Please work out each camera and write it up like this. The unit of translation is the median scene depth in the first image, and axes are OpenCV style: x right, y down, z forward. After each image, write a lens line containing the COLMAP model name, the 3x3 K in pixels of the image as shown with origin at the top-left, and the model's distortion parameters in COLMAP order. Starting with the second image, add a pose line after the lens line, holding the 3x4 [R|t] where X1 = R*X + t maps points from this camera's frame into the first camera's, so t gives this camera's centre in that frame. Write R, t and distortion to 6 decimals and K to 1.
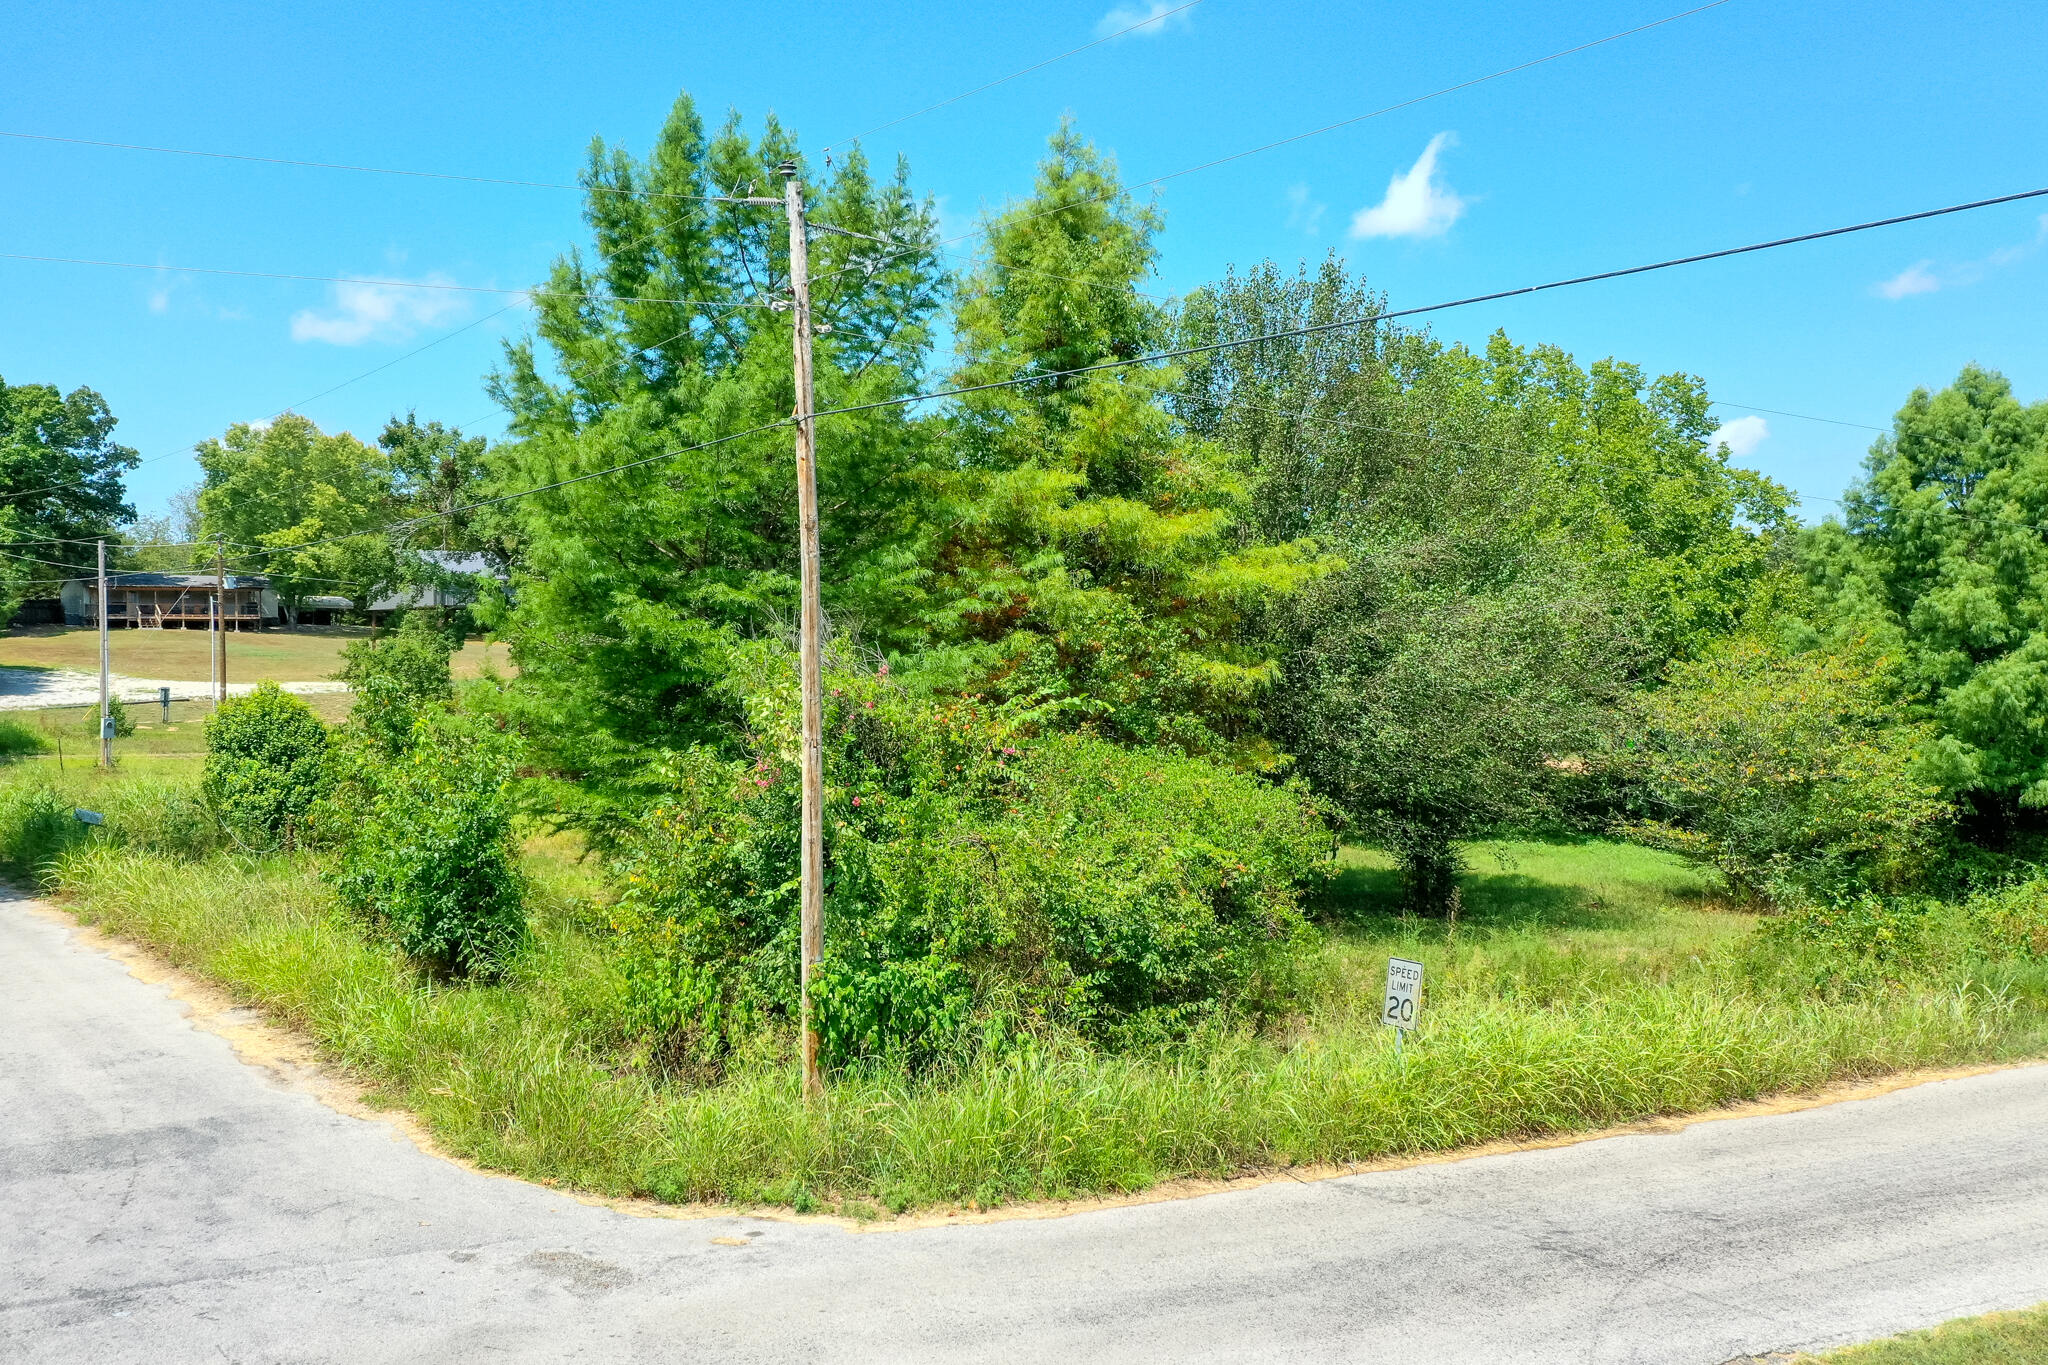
lens RADIAL K [[1627.6, 0, 1024.0], [0, 1627.6, 682.5], [0, 0, 1]] dist [0.026864, -0.006449]
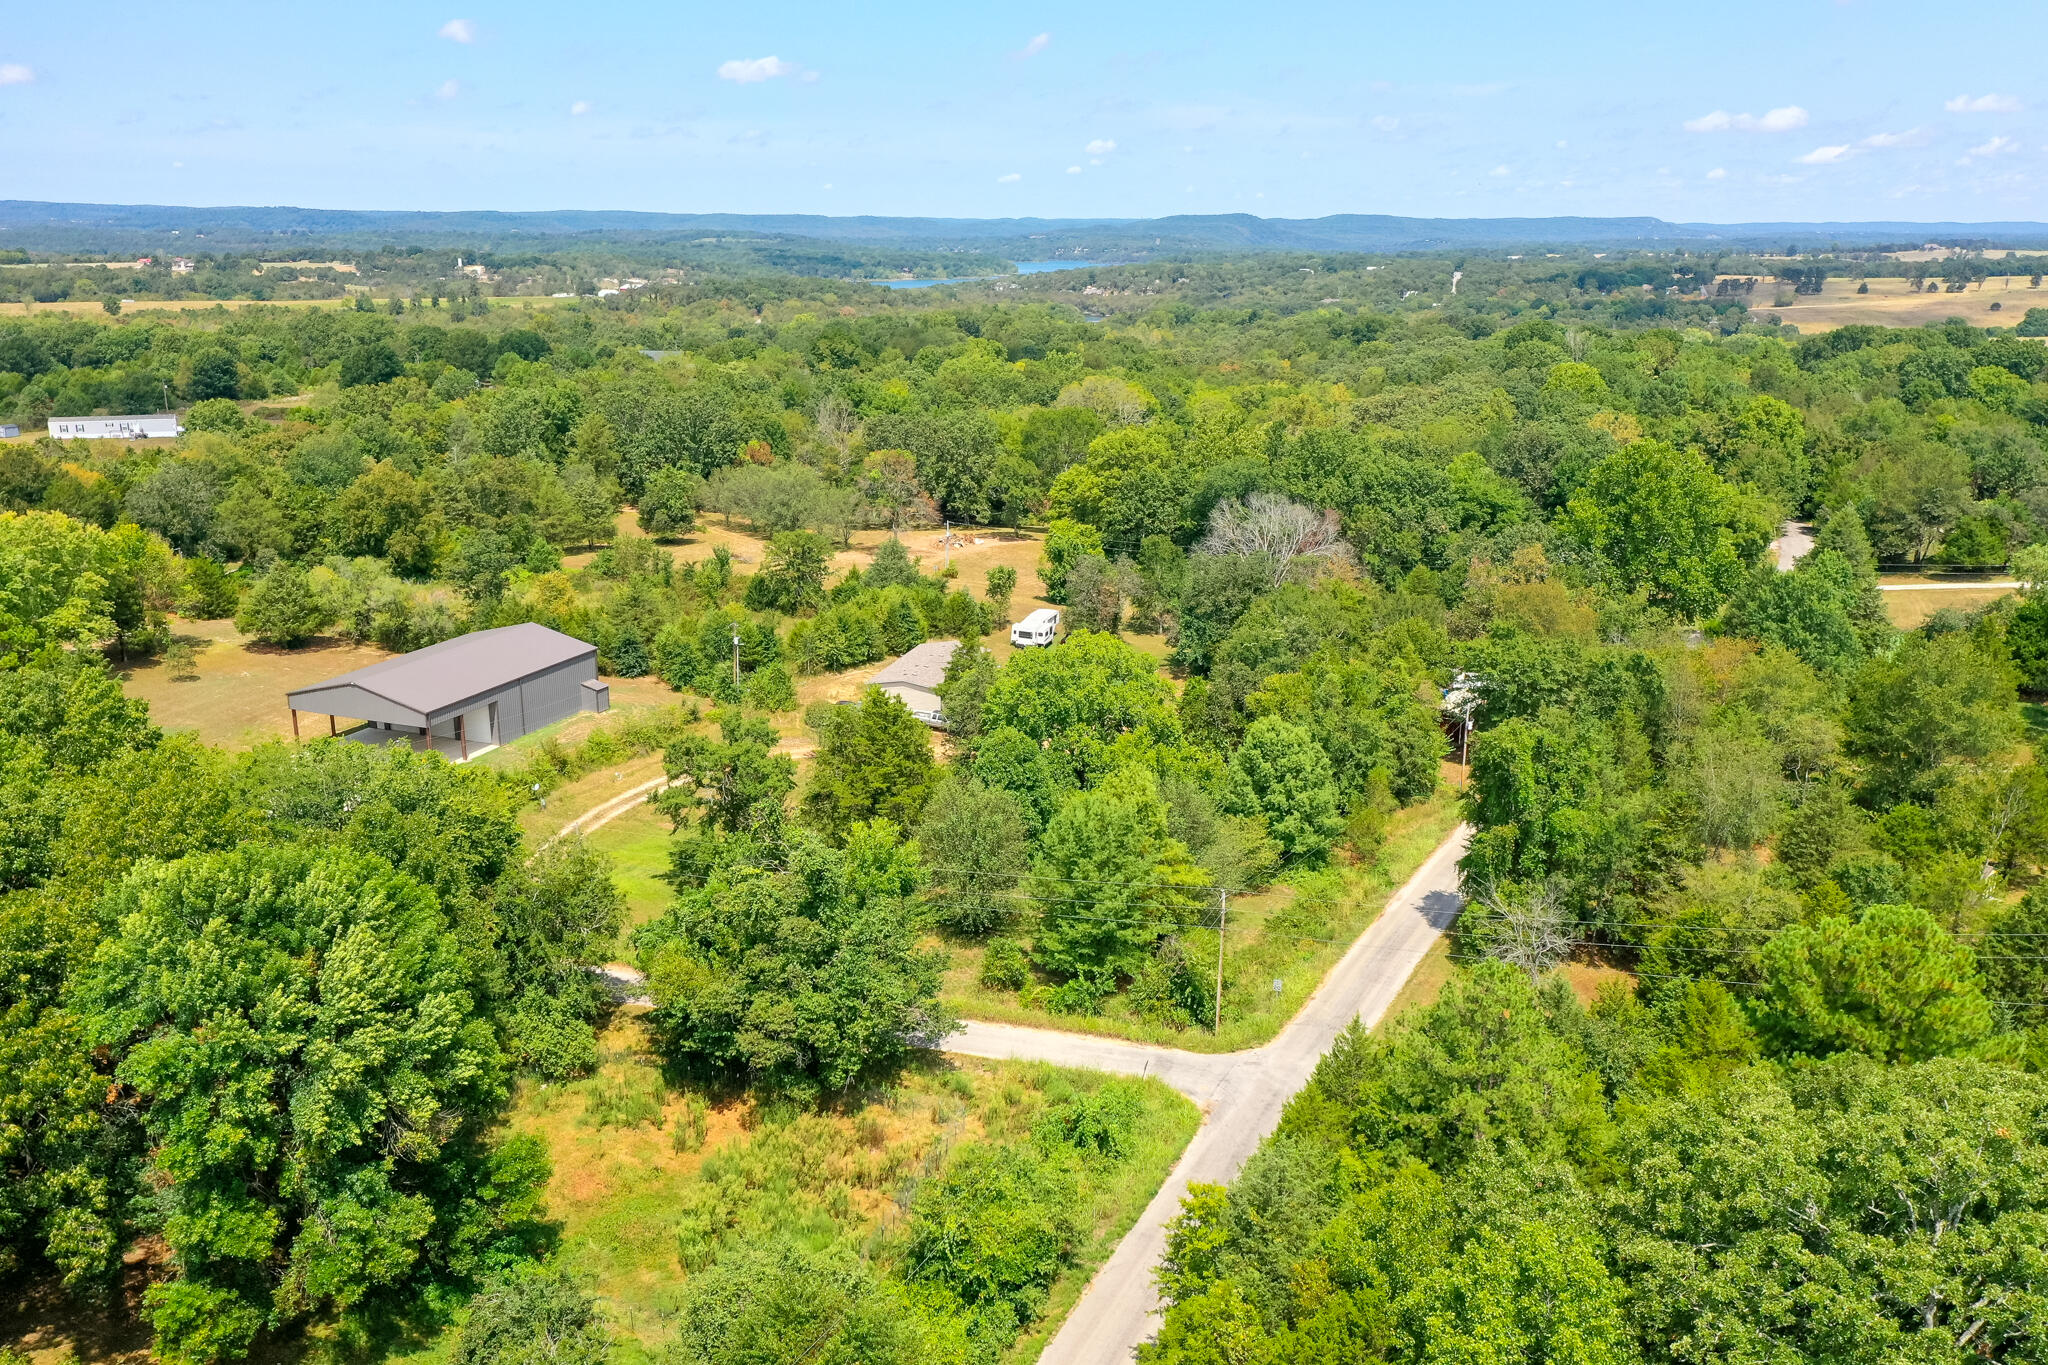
lens RADIAL K [[1627.6, 0, 1024.0], [0, 1627.6, 682.5], [0, 0, 1]] dist [0.026864, -0.006449]
pose [[0.826485, -0.137742, 0.545848, -2.532610], [0.006442, 0.971856, 0.235490, -1.599150], [-0.562922, -0.191112, 0.804111, -2.129410]]
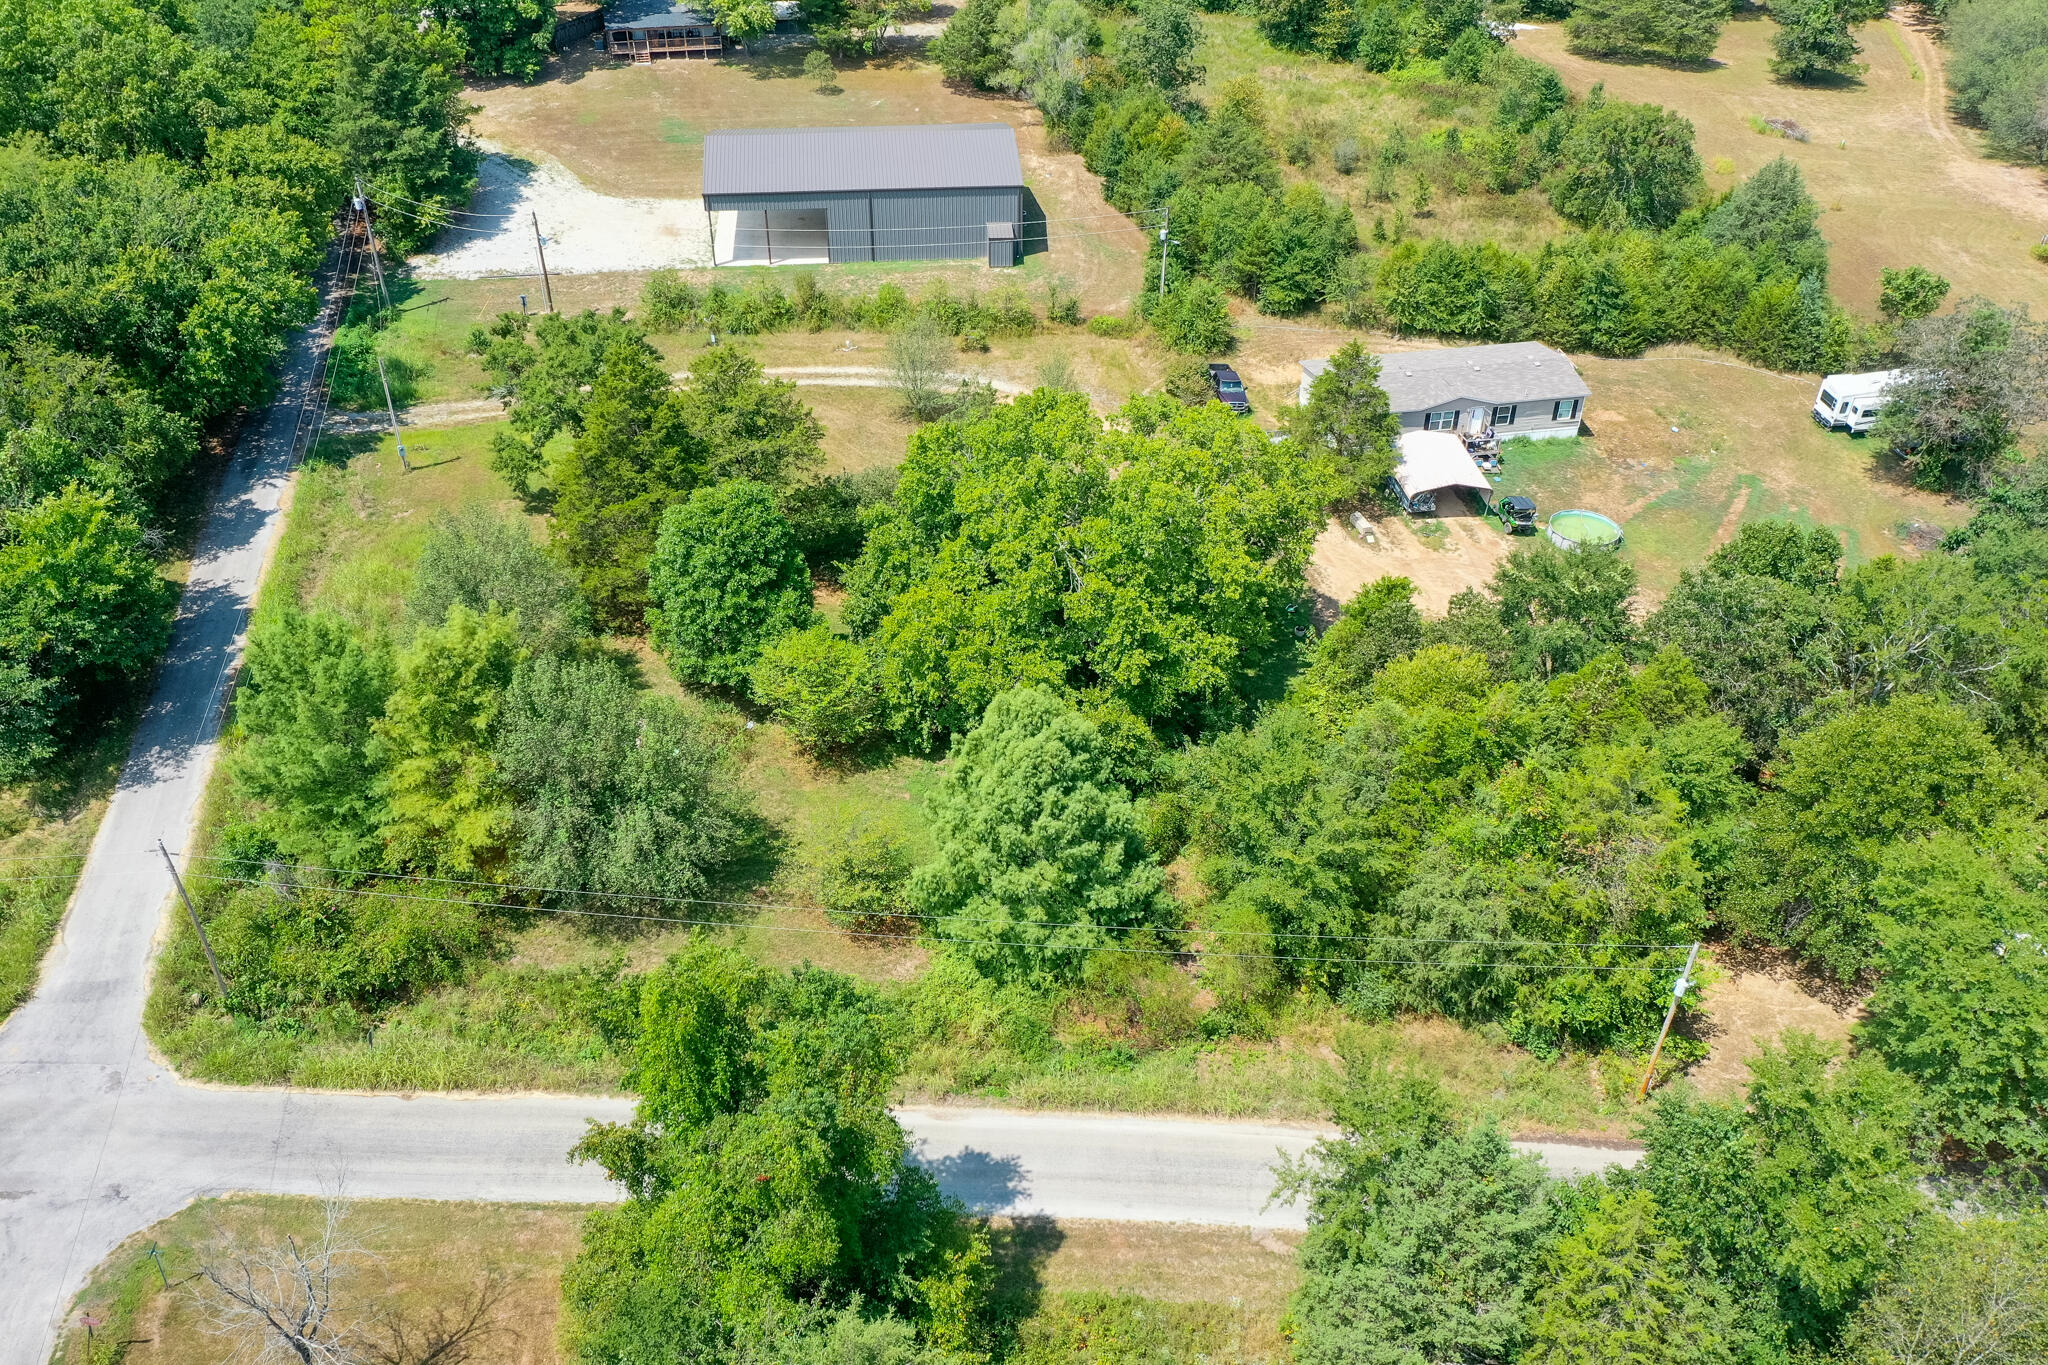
lens RADIAL K [[1606.3, 0, 1024.0], [0, 1606.3, 682.5], [0, 0, 1]] dist [0.024271, 0.005529]
pose [[0.876679, 0.293827, -0.380919, 1.847076], [-0.029259, 0.822908, 0.567421, -1.770674], [0.480185, -0.486301, 0.730023, -0.371858]]
